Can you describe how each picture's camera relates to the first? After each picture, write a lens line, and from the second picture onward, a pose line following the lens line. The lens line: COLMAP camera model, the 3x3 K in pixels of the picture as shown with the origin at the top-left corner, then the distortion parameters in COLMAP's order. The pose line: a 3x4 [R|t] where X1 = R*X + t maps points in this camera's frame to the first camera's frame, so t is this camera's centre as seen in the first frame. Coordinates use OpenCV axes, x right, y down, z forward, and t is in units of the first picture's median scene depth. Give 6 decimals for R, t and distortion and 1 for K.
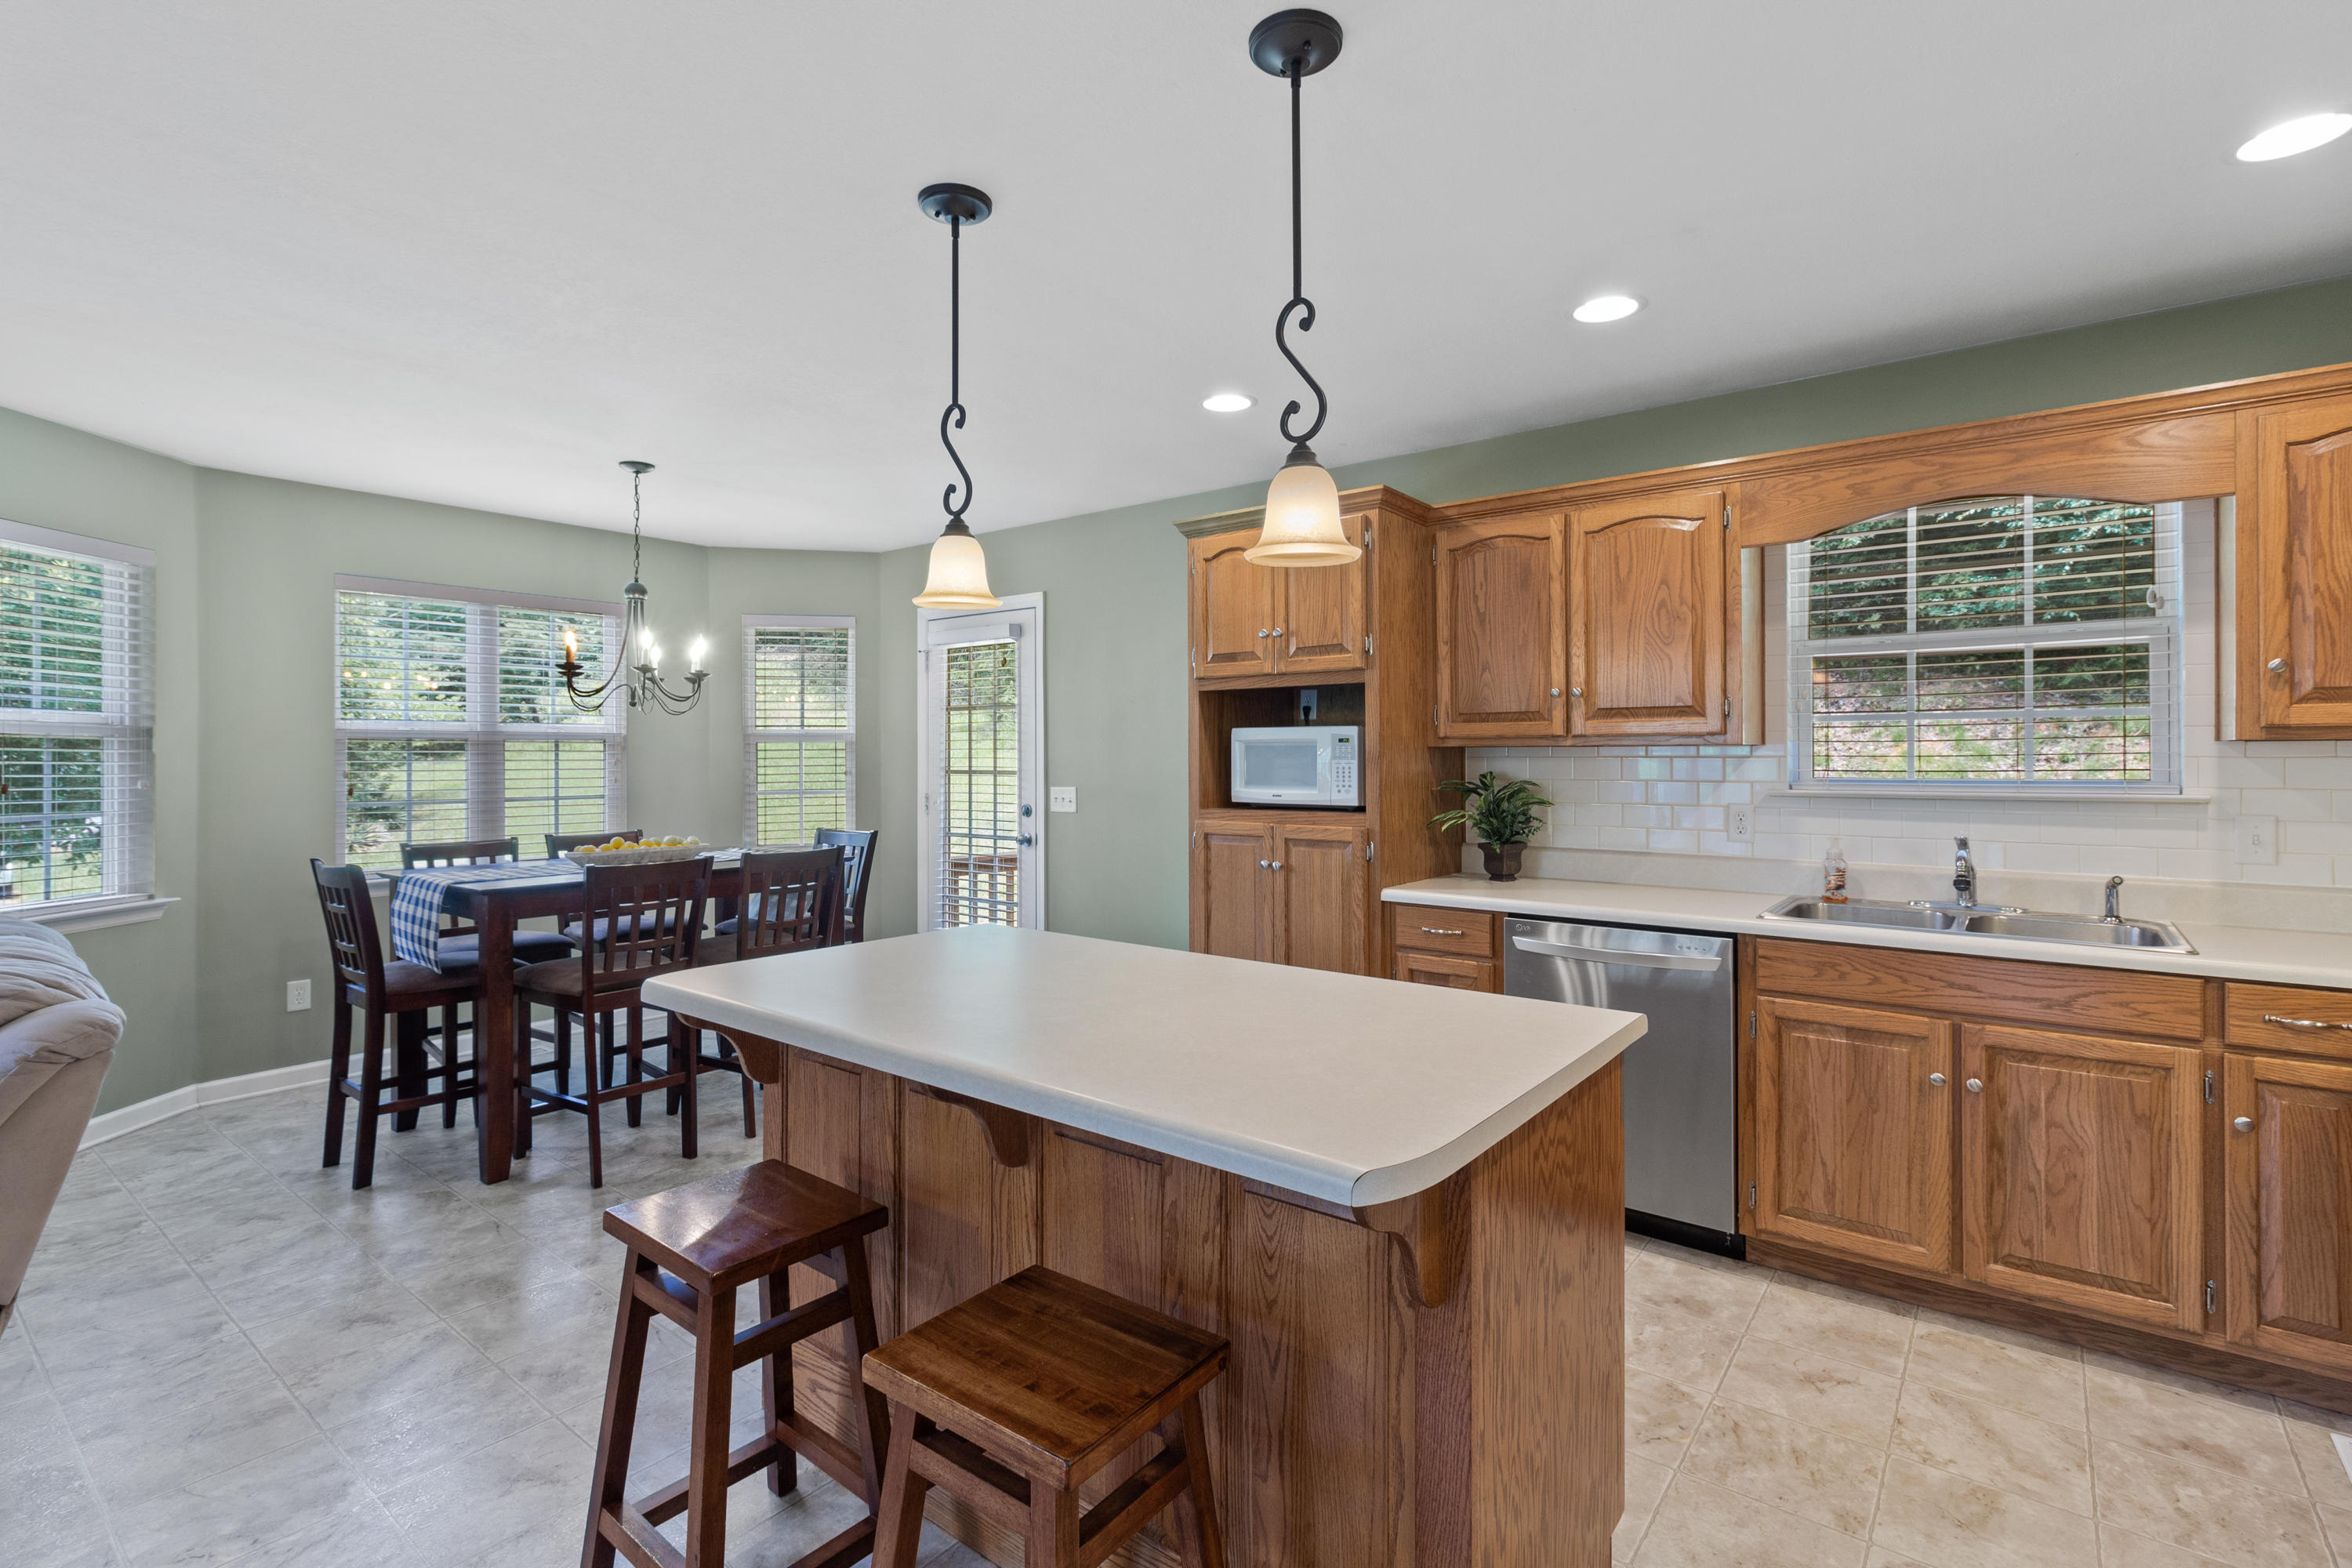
lens RADIAL K [[1092.0, 0, 1183.4], [0, 1092.0, 758.7], [0, 0, 1]] dist [0.000665, -0.000116]
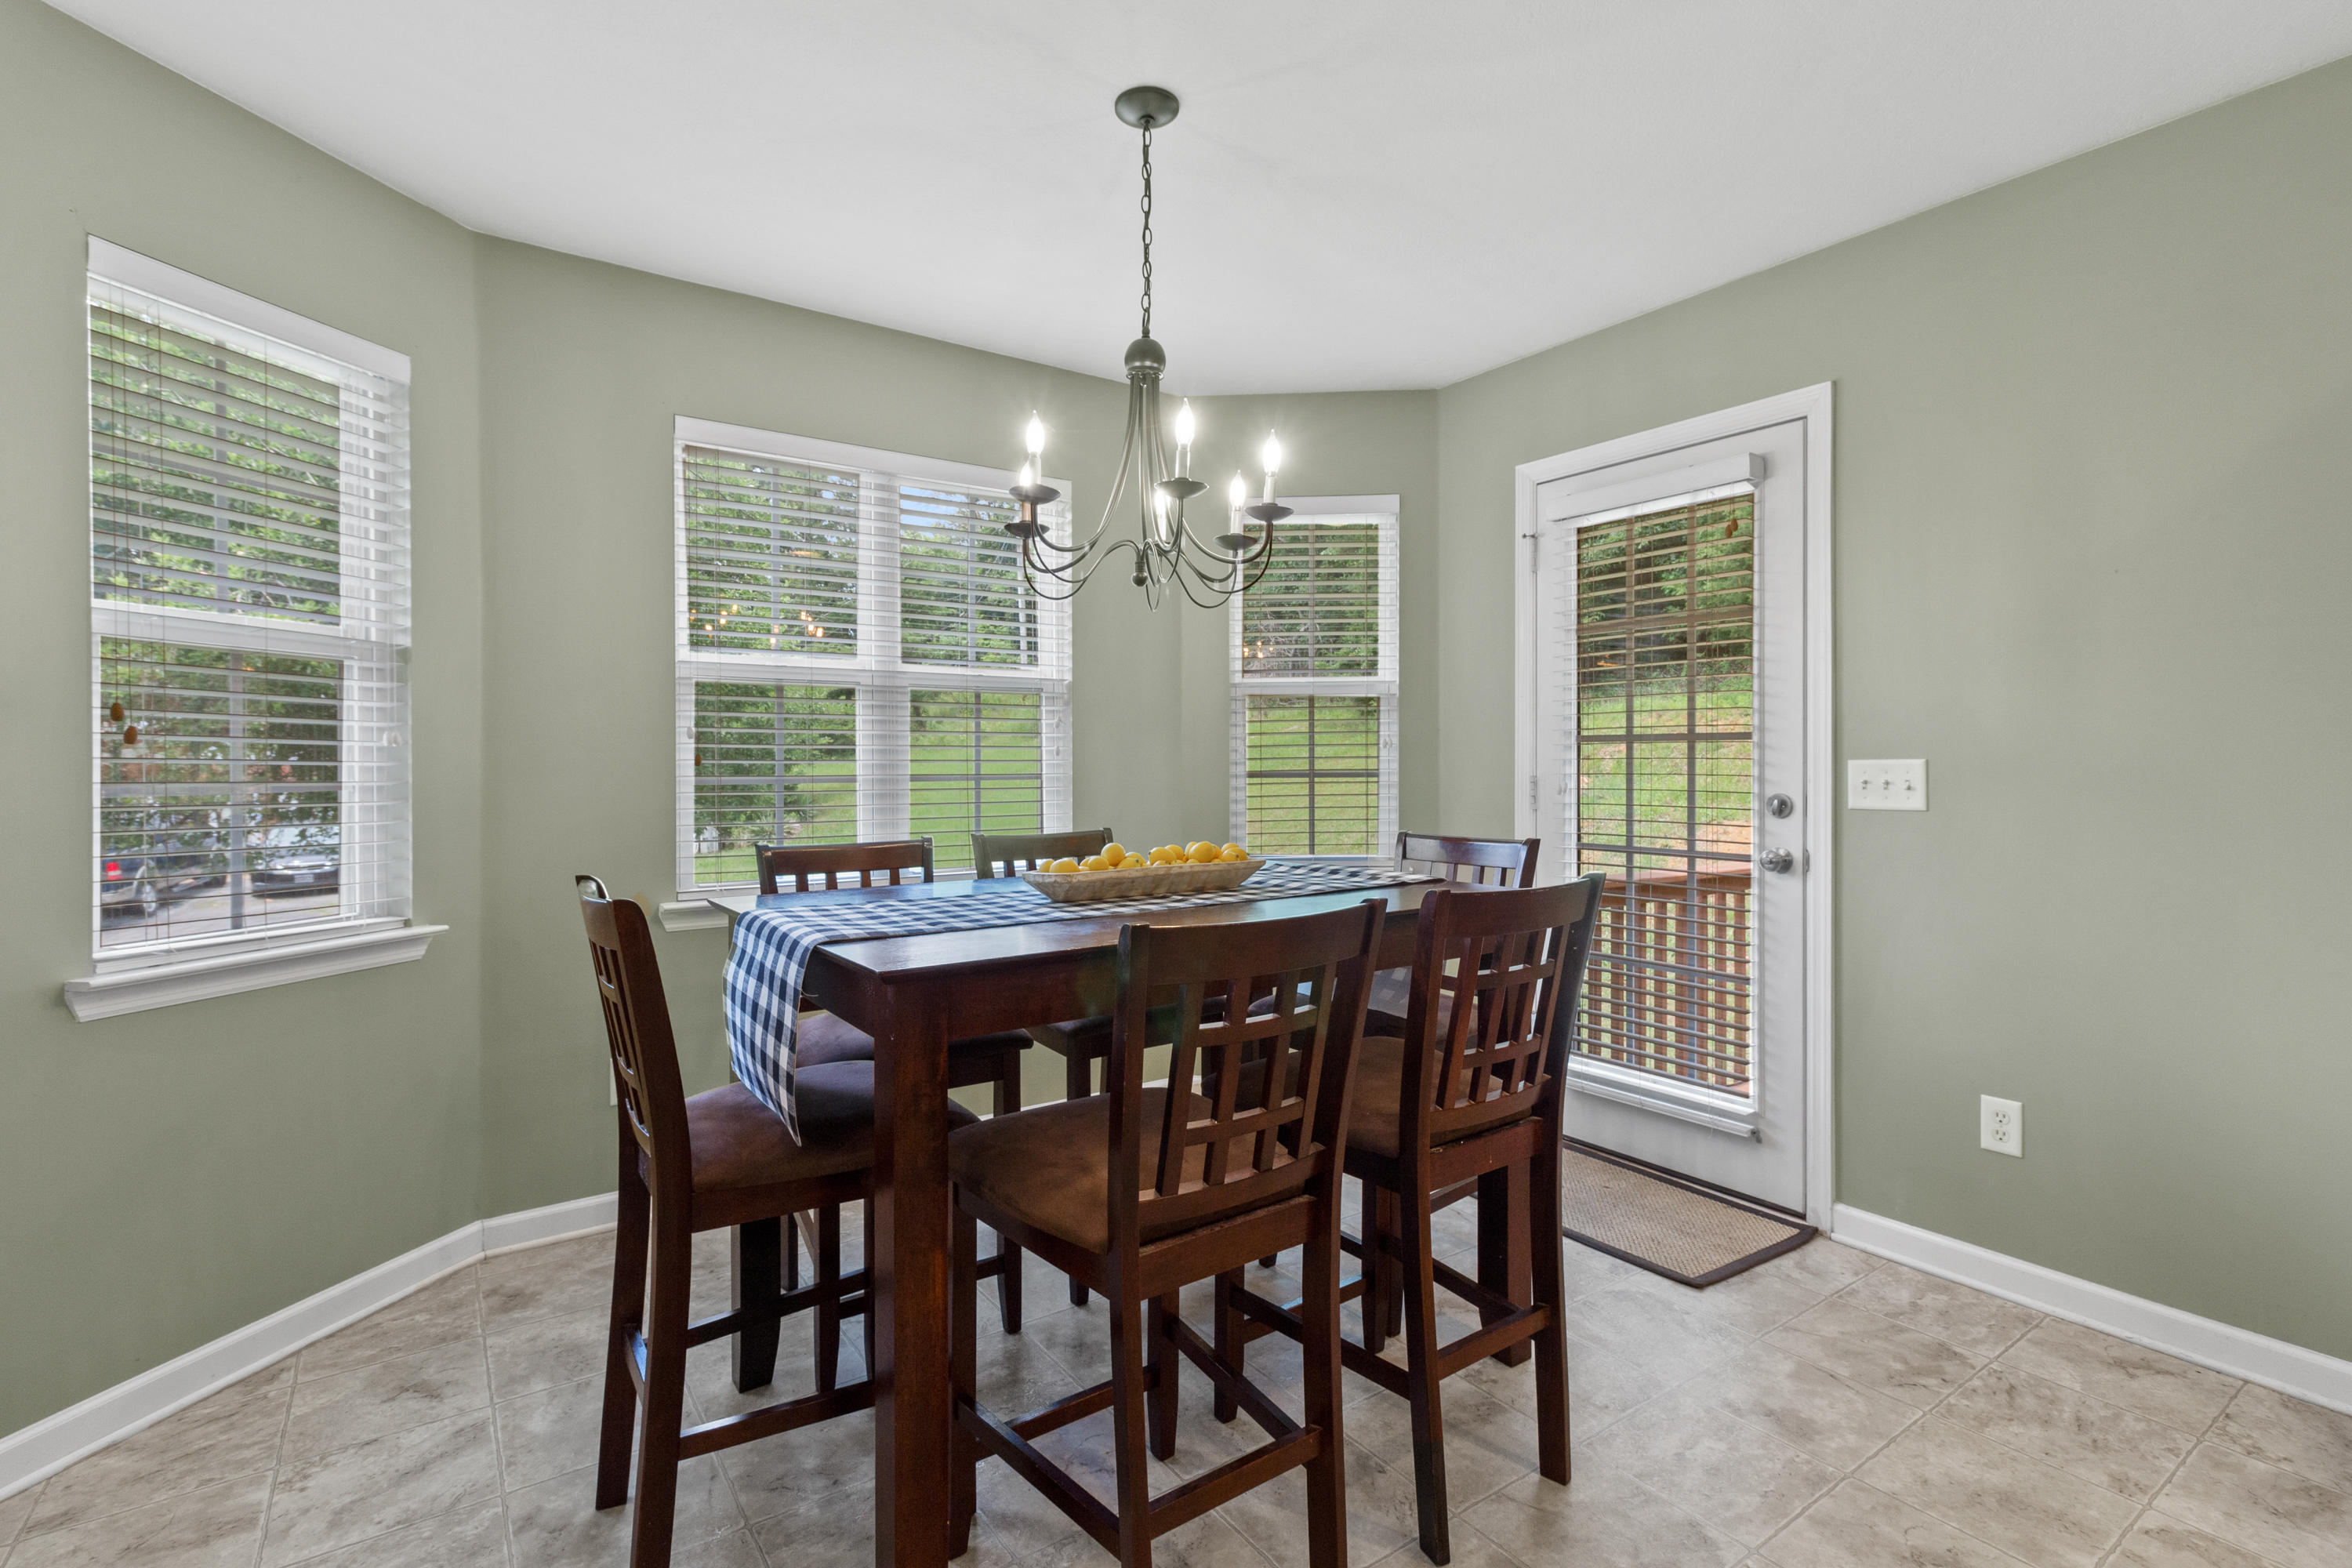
lens RADIAL K [[1073.3, 0, 1165.9], [0, 1073.3, 766.6], [0, 0, 1]] dist [0.001436, 0.000347]
pose [[0.953706, 0.002094, -0.300734, -0.395838], [-0.001444, 0.999996, 0.002384, 0.040502], [0.300738, -0.001839, 0.953705, 0.611124]]
